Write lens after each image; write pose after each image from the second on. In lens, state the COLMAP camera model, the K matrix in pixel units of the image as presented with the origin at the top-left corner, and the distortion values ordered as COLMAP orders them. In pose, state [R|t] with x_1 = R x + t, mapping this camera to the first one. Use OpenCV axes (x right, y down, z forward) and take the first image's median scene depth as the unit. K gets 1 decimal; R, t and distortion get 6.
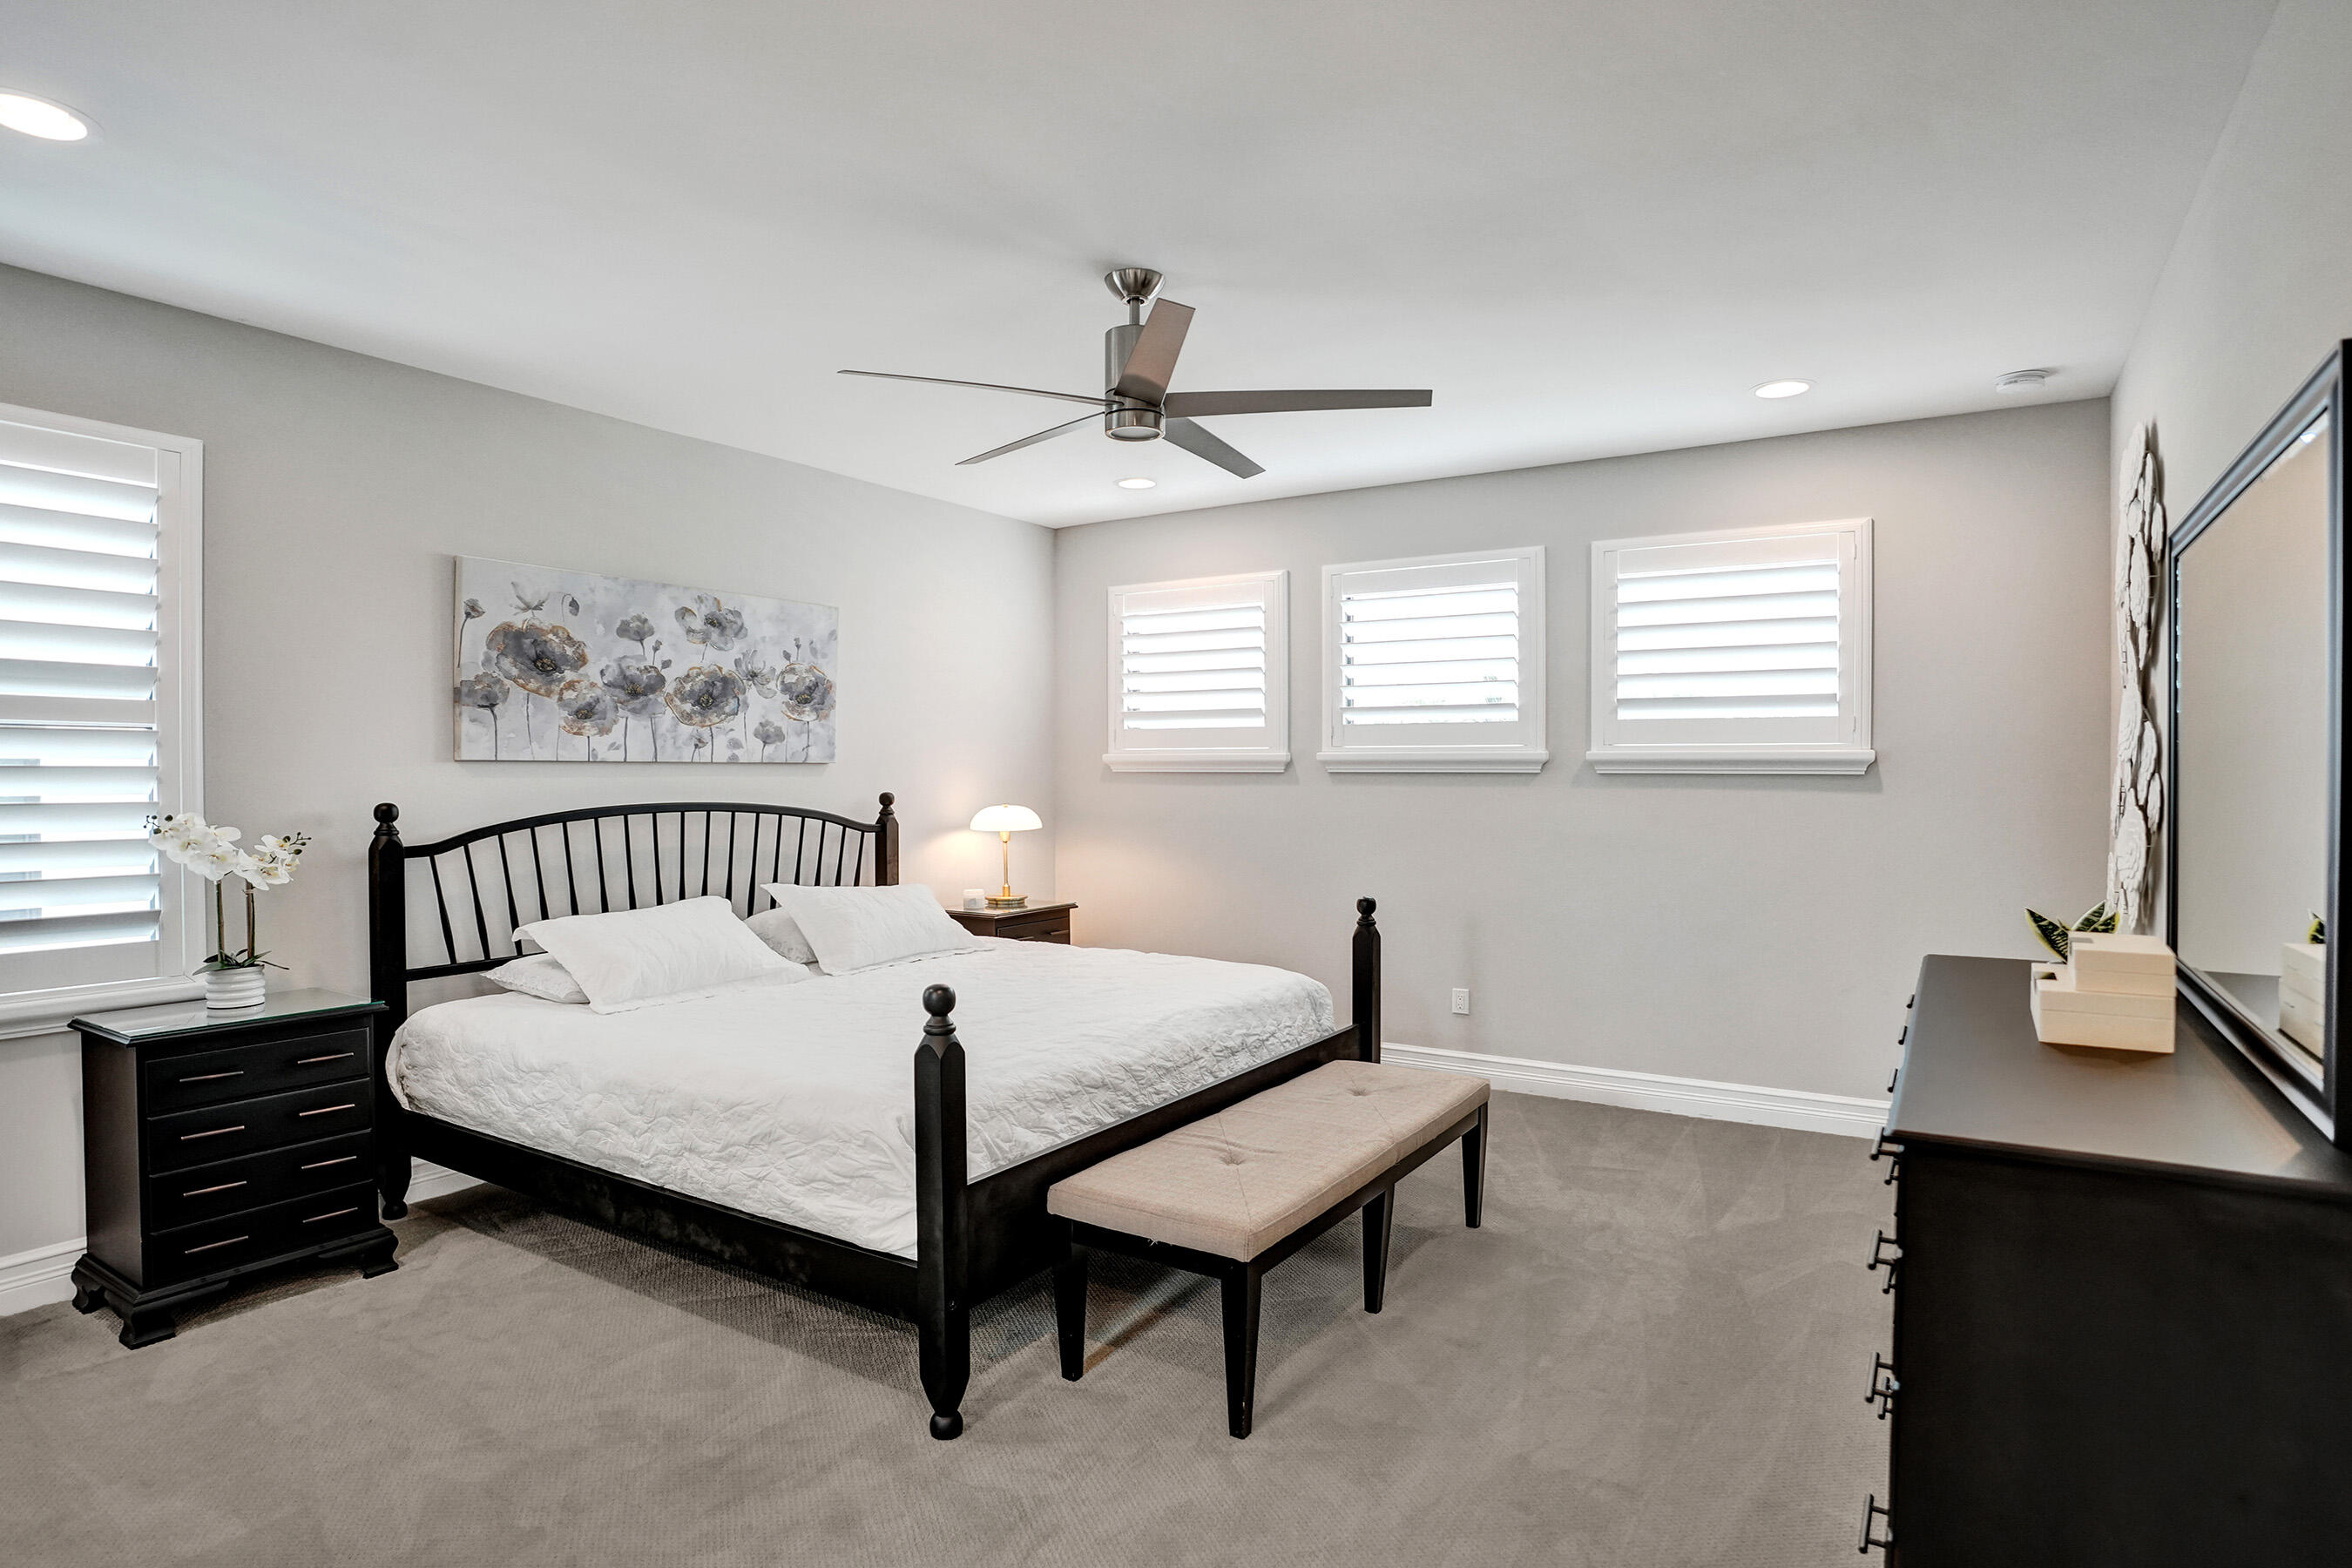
lens RADIAL K [[1231.4, 0, 1176.0], [0, 1231.4, 784.0], [0, 0, 1]] dist [-0.088600, 0.033899]
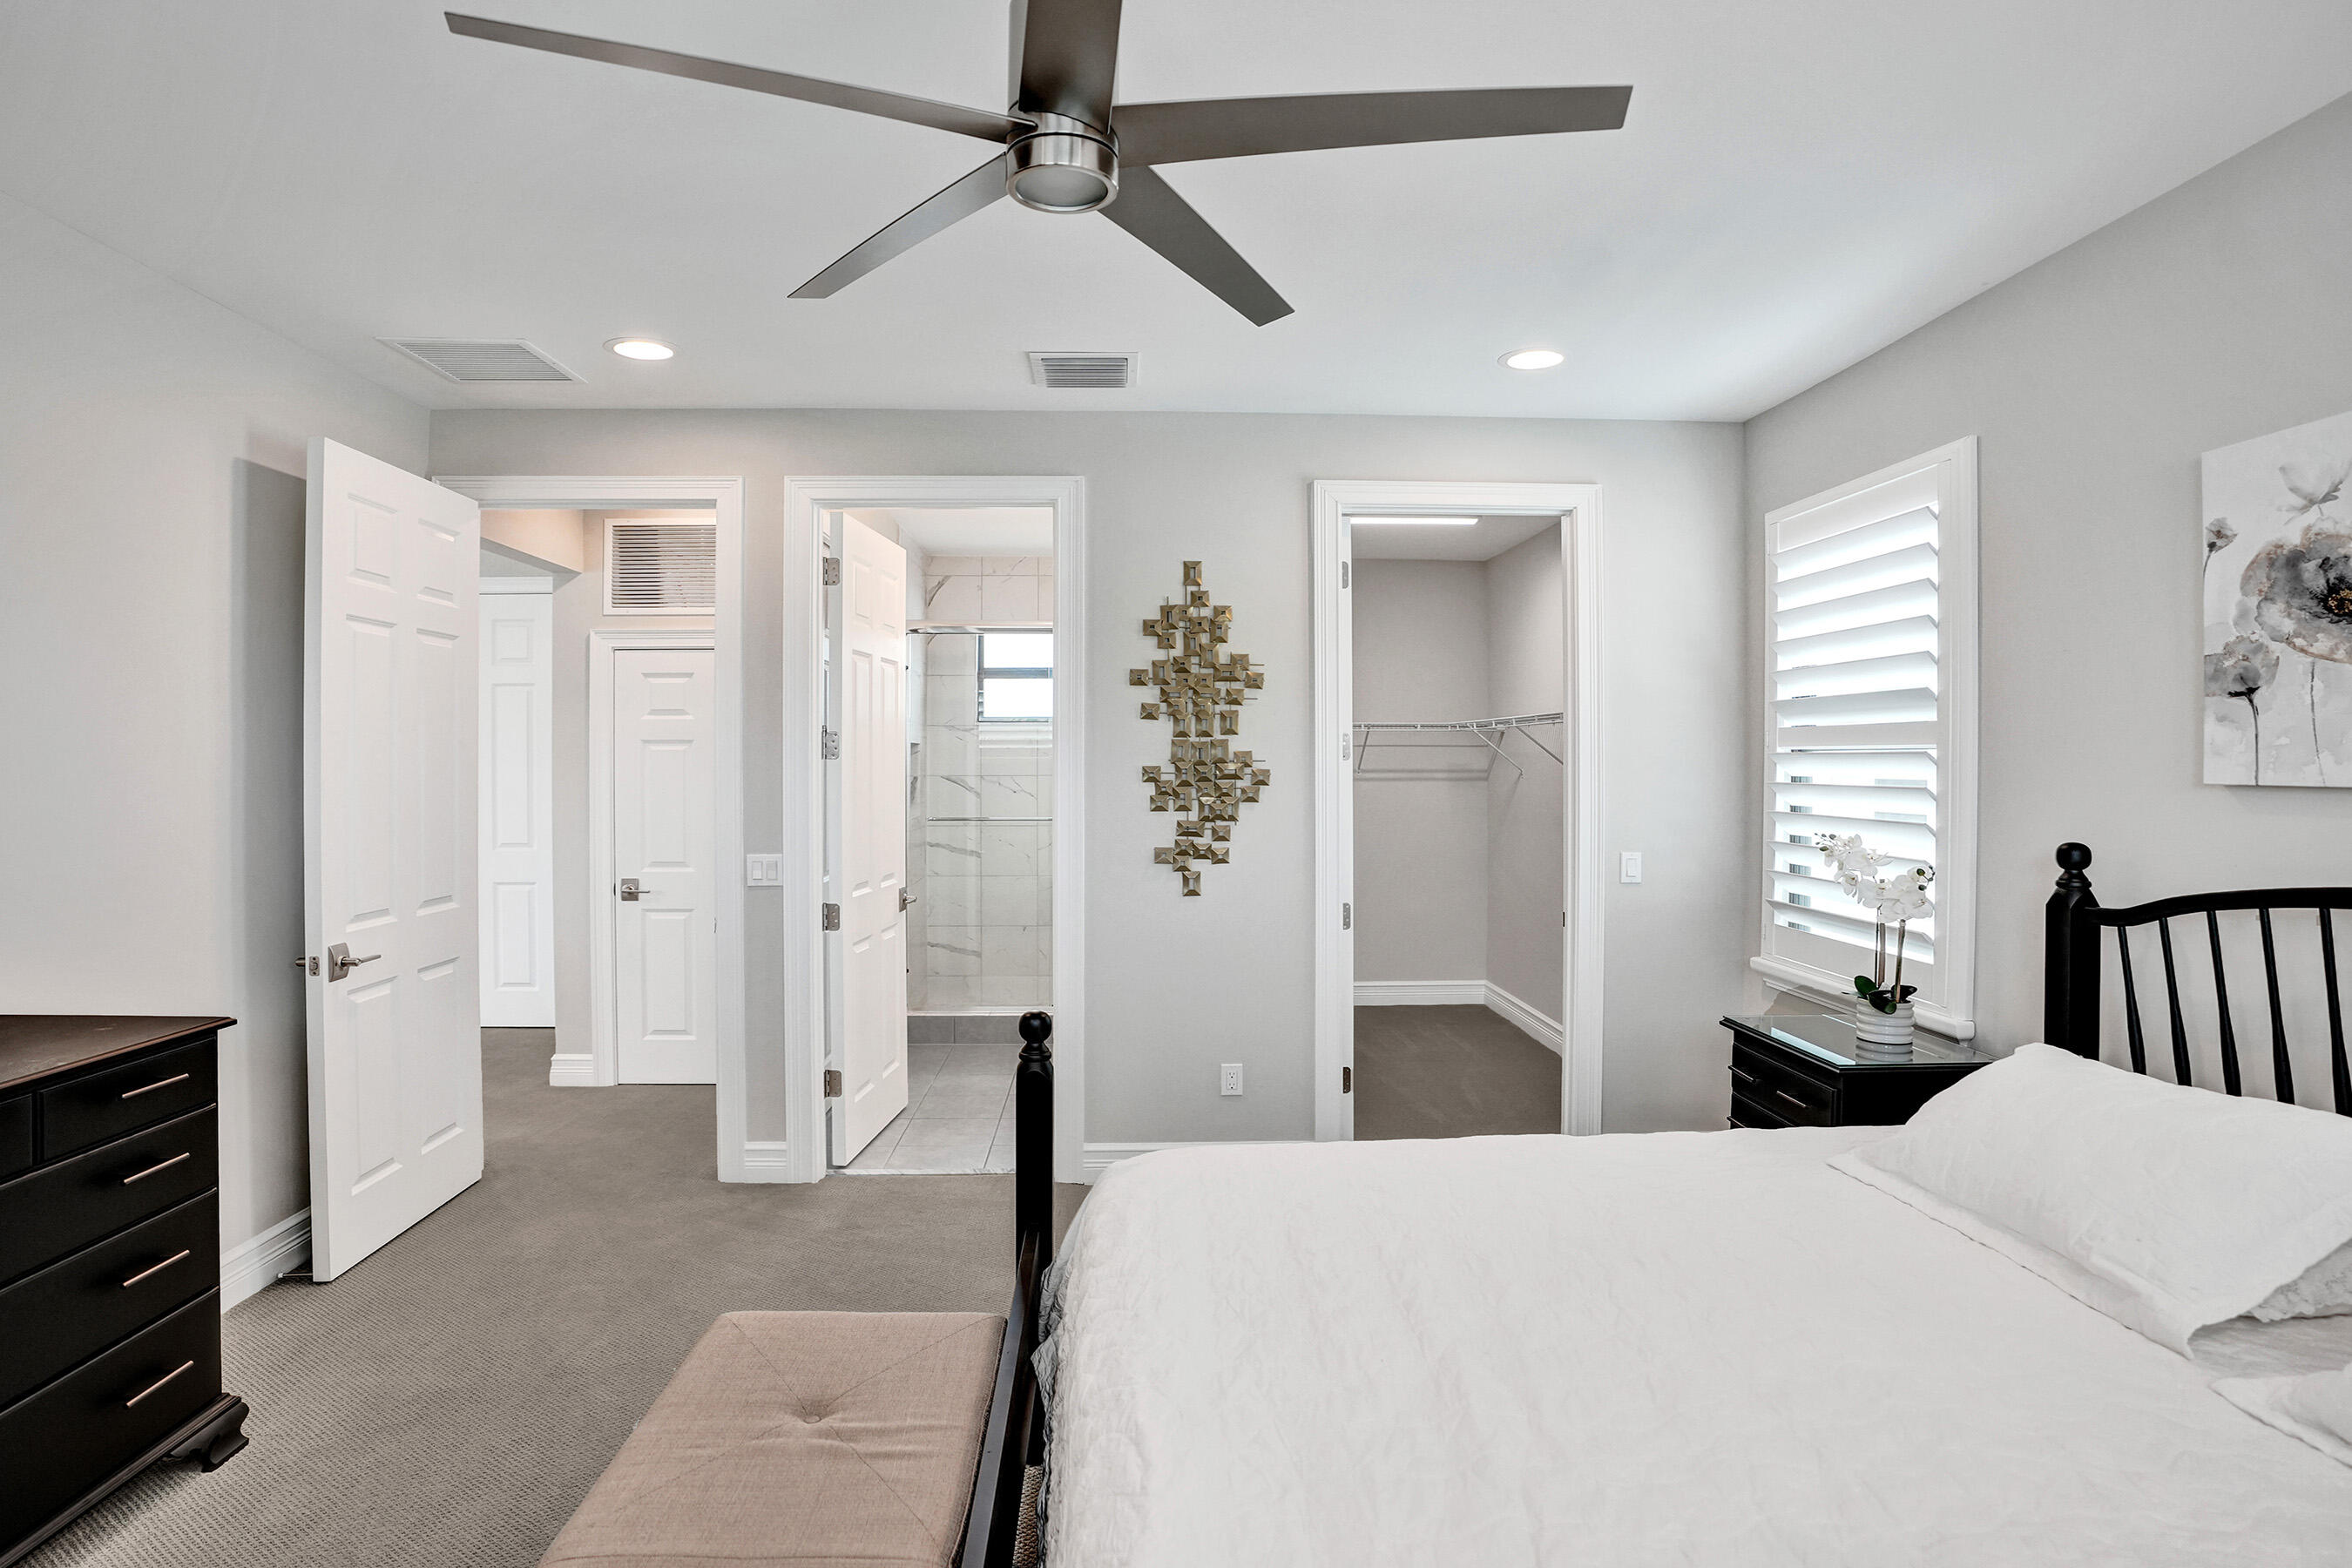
lens RADIAL K [[1231.4, 0, 1176.0], [0, 1231.4, 784.0], [0, 0, 1]] dist [-0.088600, 0.033899]
pose [[-0.816112, 0.010913, -0.577791, 0.182663], [-0.003765, 0.999700, 0.024200, -0.032175], [0.577882, 0.021926, -0.815826, 1.160189]]
